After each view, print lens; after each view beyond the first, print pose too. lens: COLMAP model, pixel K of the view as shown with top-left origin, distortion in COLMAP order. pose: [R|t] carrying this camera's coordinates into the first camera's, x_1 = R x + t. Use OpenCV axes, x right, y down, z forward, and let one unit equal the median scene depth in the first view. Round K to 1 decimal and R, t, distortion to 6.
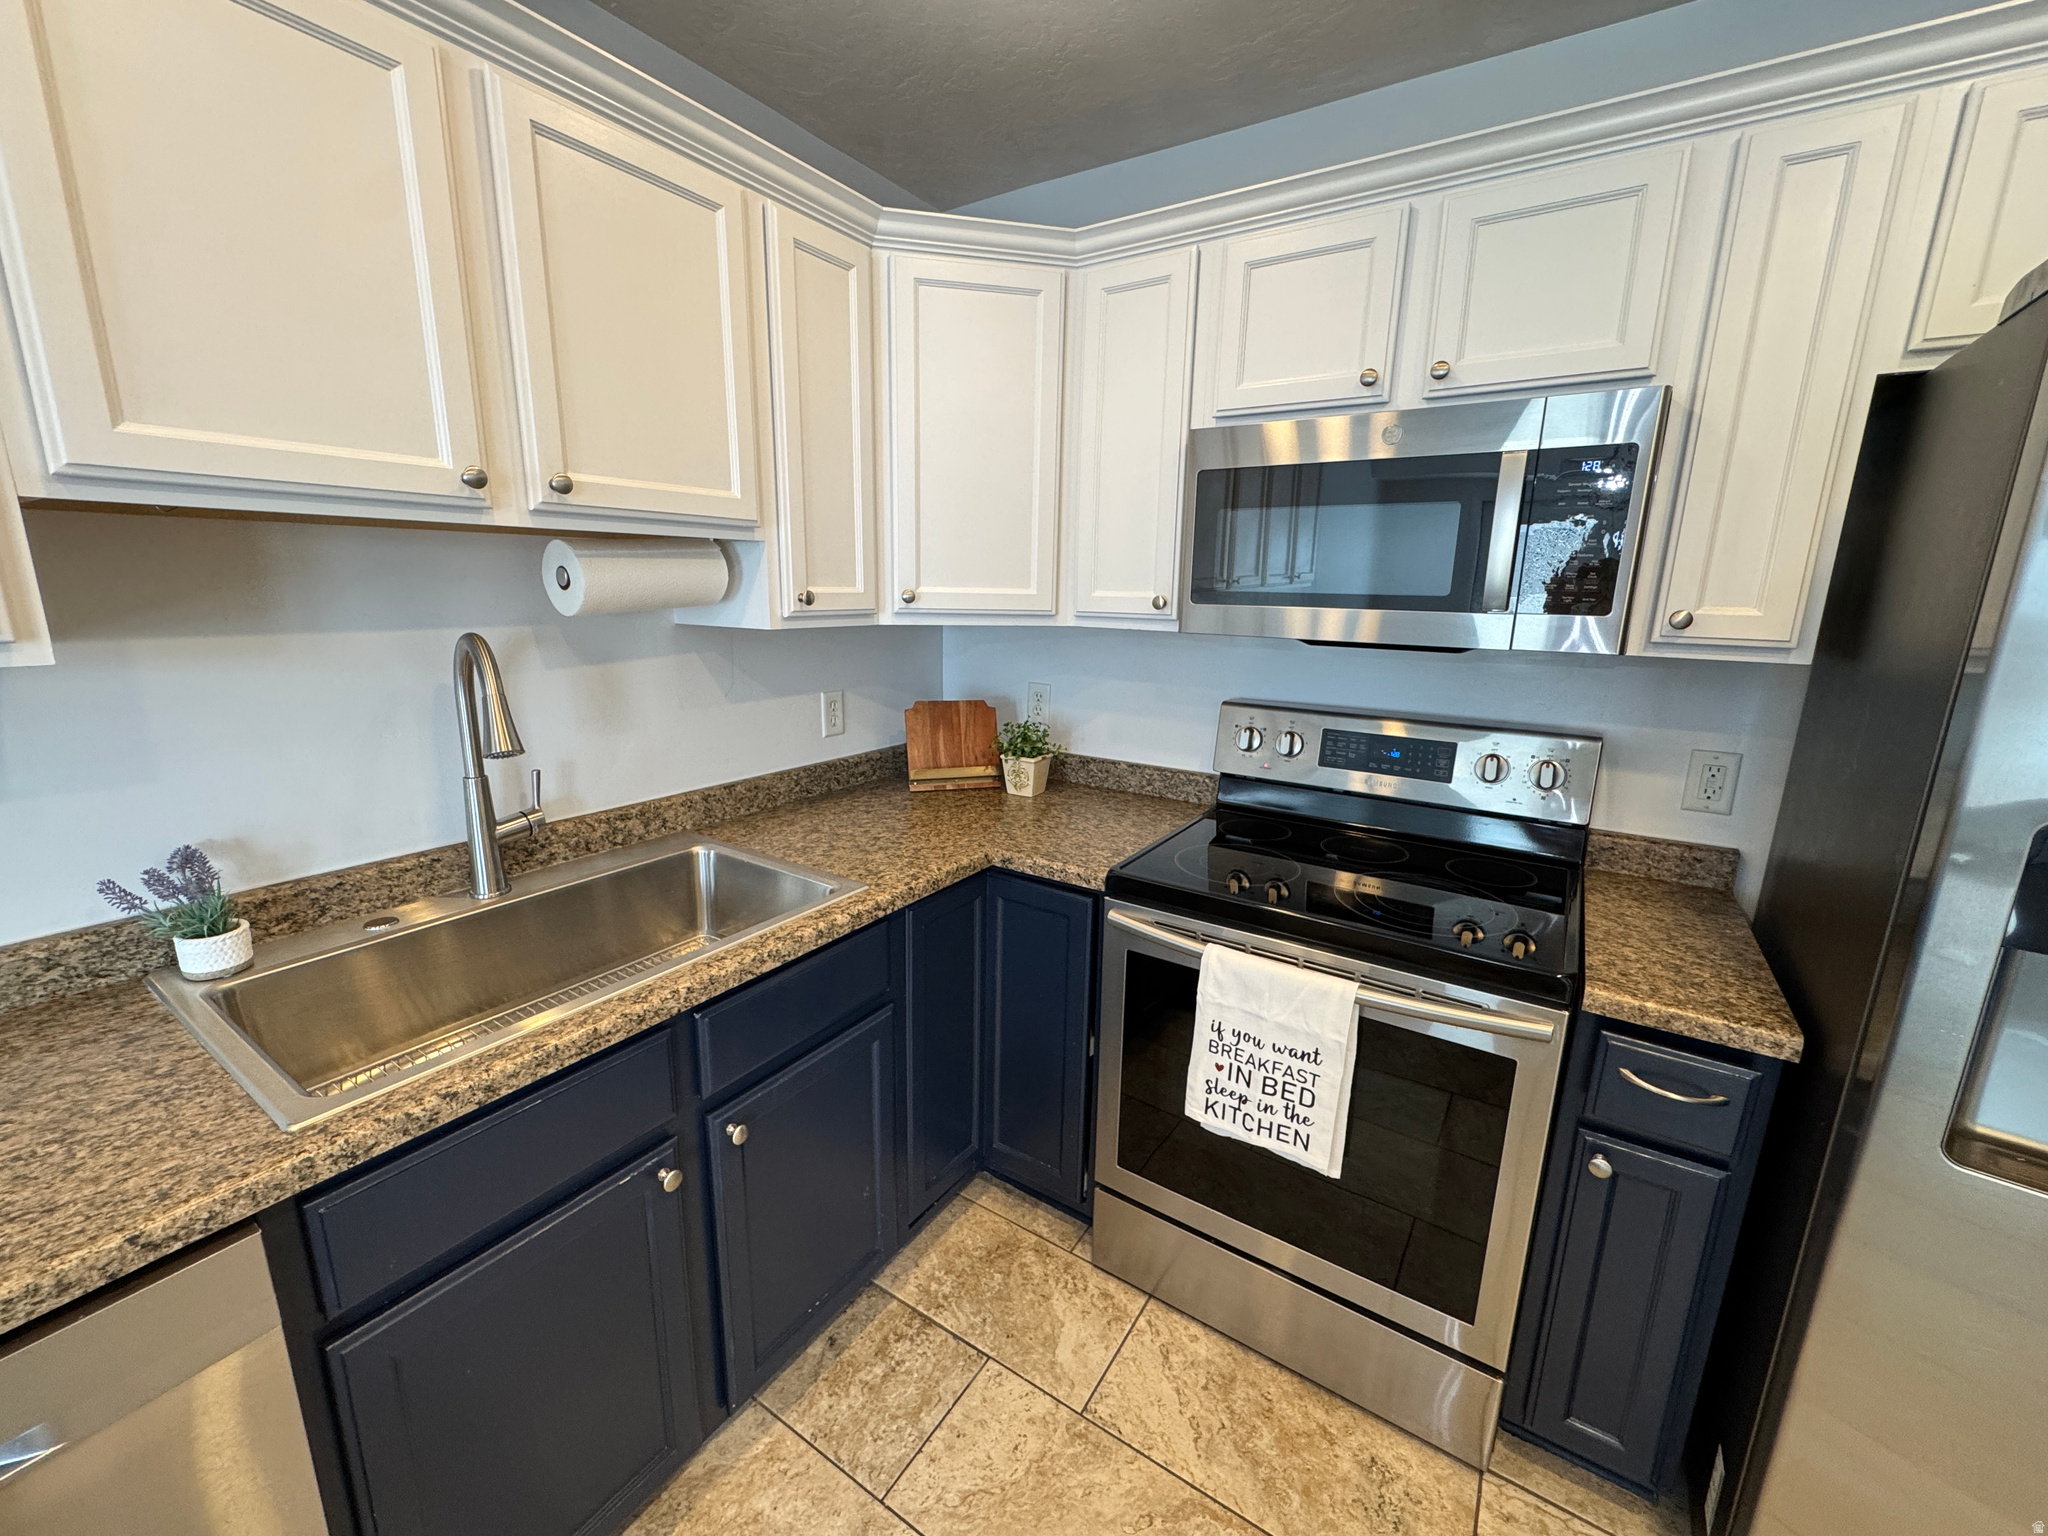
lens RADIAL K [[818.9, 0, 1024.0], [0, 818.9, 768.0], [0, 0, 1]] dist [-0.001389, 0.000188]
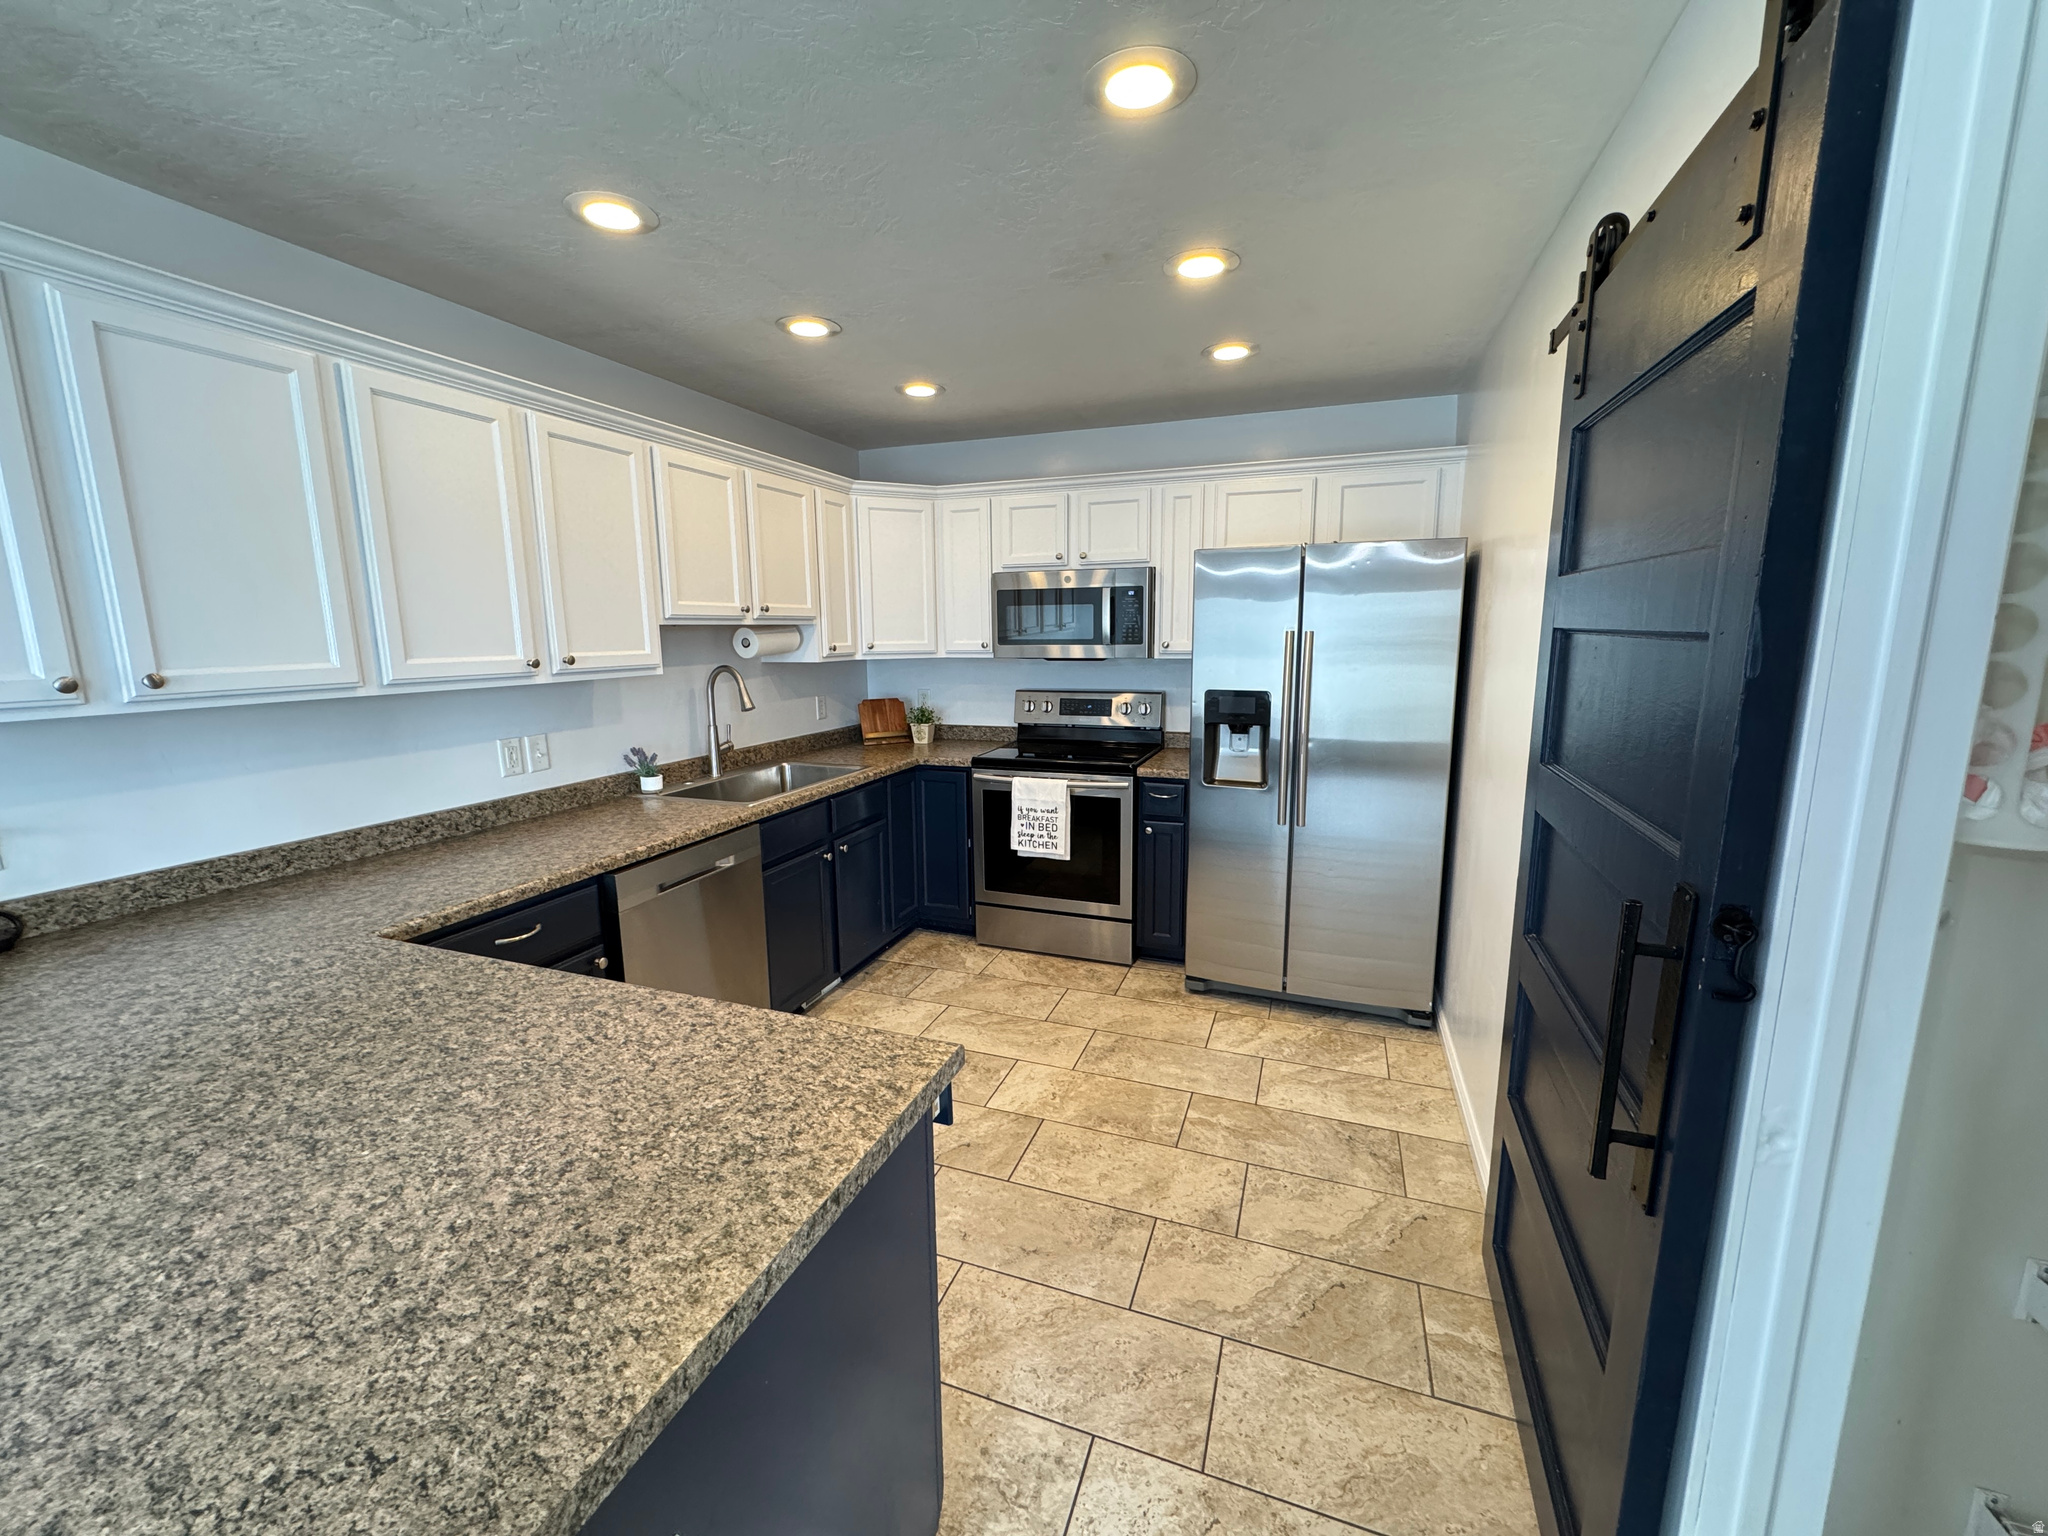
lens RADIAL K [[818.9, 0, 1024.0], [0, 818.9, 768.0], [0, 0, 1]] dist [-0.001389, 0.000188]
pose [[0.974595, -0.065198, 0.214275, -0.257388], [0.076262, 0.996127, -0.043771, 0.266964], [-0.210591, 0.059000, 0.975792, -1.325569]]
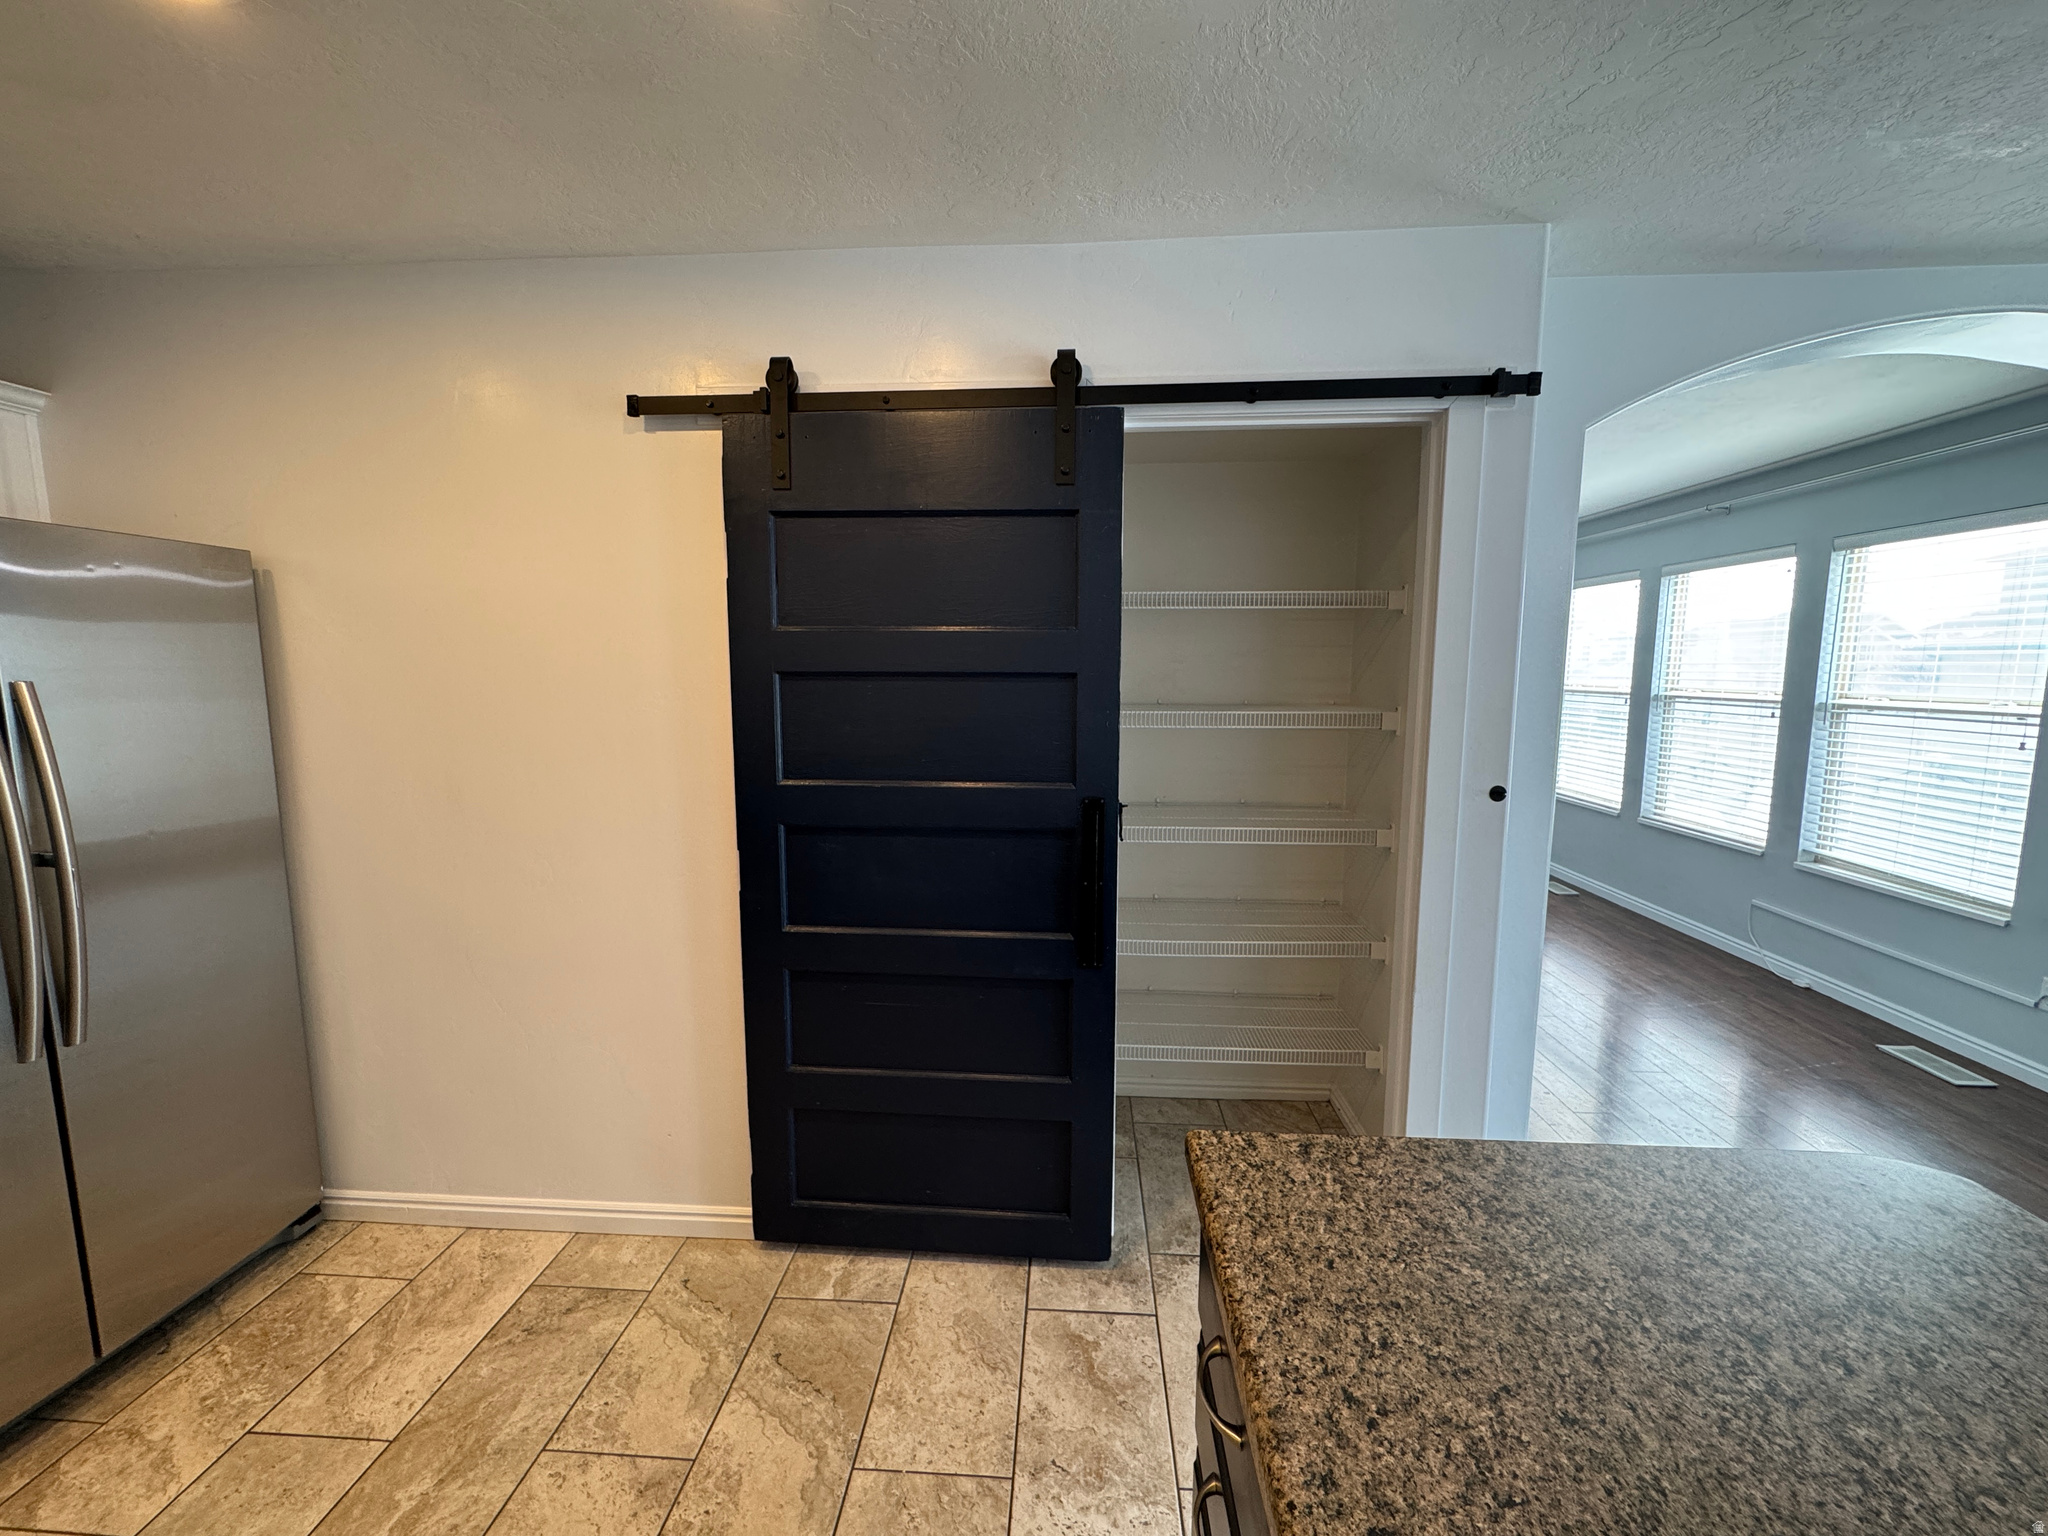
lens RADIAL K [[818.9, 0, 1024.0], [0, 818.9, 768.0], [0, 0, 1]] dist [-0.001389, 0.000188]
pose [[-0.495274, -0.126835, 0.859428, -0.634375], [0.182584, 0.951991, 0.245716, 0.012574], [-0.849333, 0.278615, -0.448338, -0.247238]]
